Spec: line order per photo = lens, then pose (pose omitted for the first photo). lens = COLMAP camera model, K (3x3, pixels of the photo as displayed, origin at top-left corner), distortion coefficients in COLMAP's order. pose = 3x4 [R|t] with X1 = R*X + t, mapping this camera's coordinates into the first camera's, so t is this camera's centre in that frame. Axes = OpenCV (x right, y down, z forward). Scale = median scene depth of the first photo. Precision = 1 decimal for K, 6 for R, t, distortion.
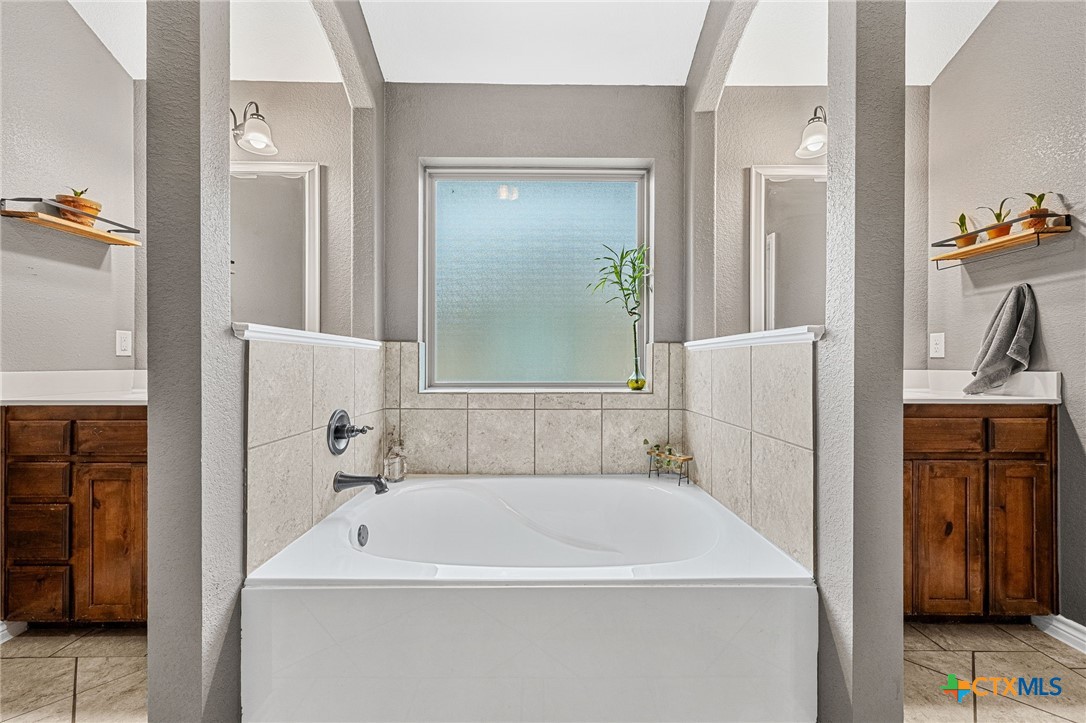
lens RADIAL K [[423.1, 0, 545.4], [0, 423.1, 360.4], [0, 0, 1]] dist [0.001944, 0.001322]
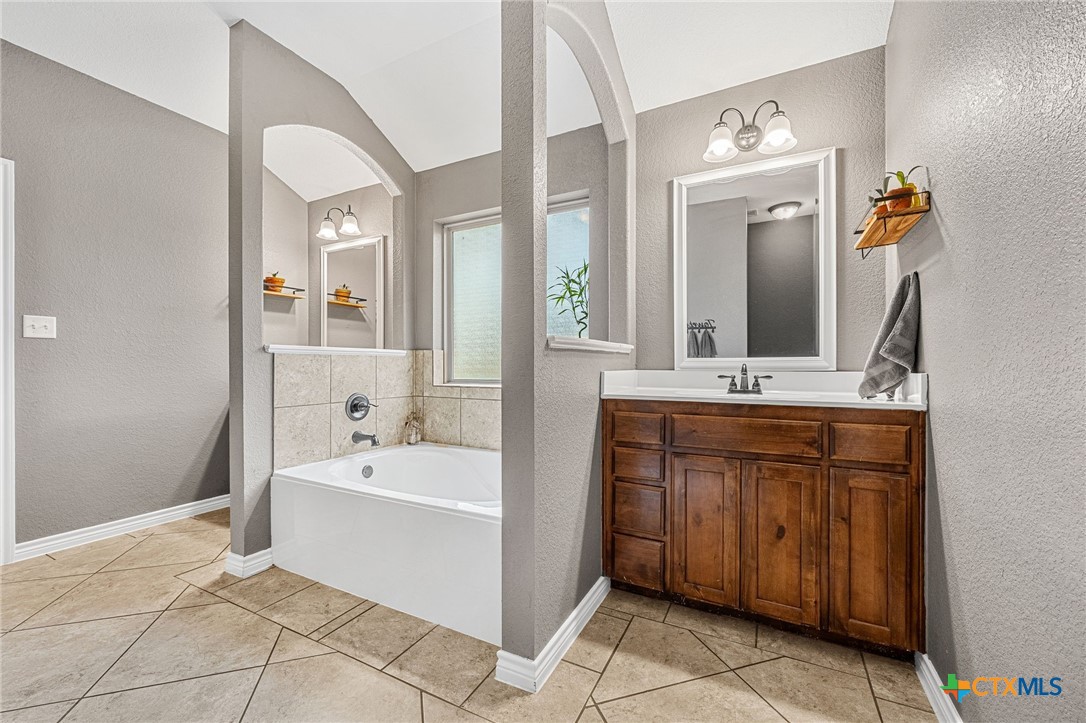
lens RADIAL K [[423.1, 0, 545.8], [0, 423.1, 363.5], [0, 0, 1]] dist [0.001944, 0.001322]
pose [[0.886650, -0.003580, -0.462428, 0.914889], [0.004406, 0.999990, 0.000705, 0.002800], [0.462421, -0.002663, 0.886657, -0.117575]]
